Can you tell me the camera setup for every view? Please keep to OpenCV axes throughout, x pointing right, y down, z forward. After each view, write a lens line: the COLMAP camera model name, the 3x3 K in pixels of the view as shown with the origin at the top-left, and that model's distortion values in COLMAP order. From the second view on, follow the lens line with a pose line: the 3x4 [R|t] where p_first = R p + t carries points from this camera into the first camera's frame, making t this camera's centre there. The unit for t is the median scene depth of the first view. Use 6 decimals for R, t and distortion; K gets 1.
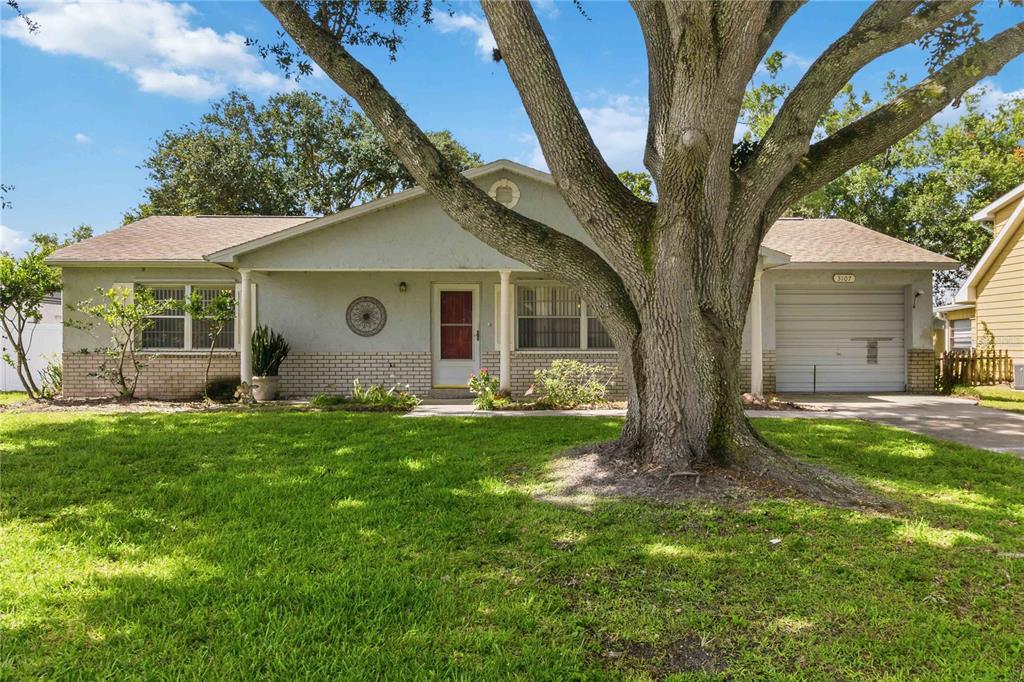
lens RADIAL K [[464.8, 0, 510.0], [0, 464.8, 339.7], [0, 0, 1]] dist [0.000200, 0.000304]
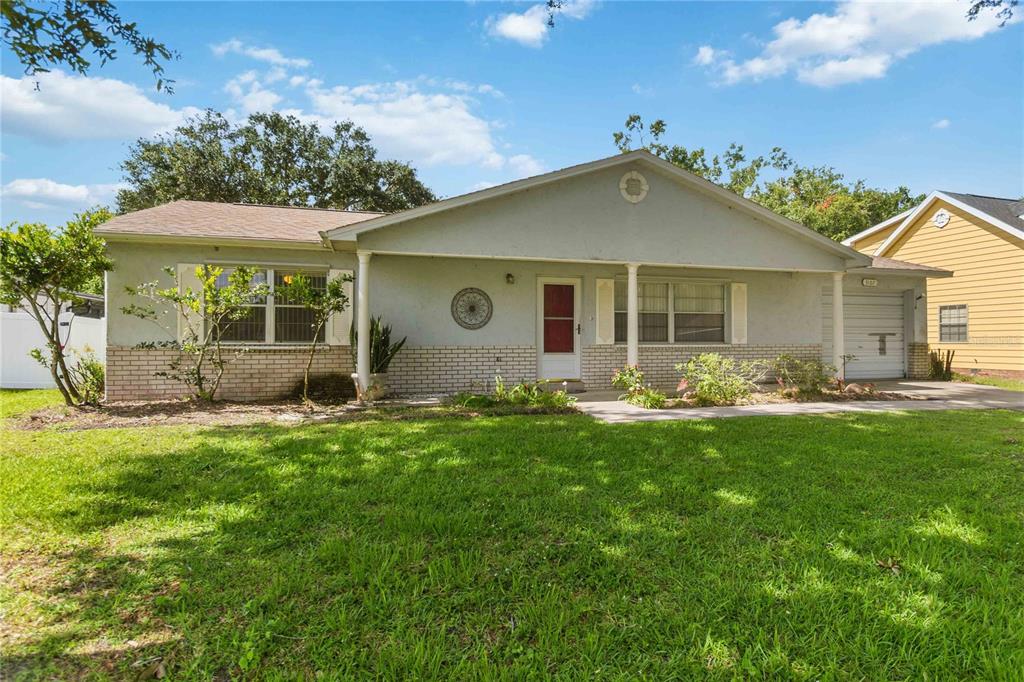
lens RADIAL K [[370.6, 0, 513.1], [0, 370.6, 335.0], [0, 0, 1]] dist [-0.001860, -0.000030]
pose [[0.986787, 0.003749, 0.161981, -0.353714], [-0.004190, 0.999988, 0.002379, 0.002251], [-0.161971, -0.003026, 0.986791, 0.237362]]
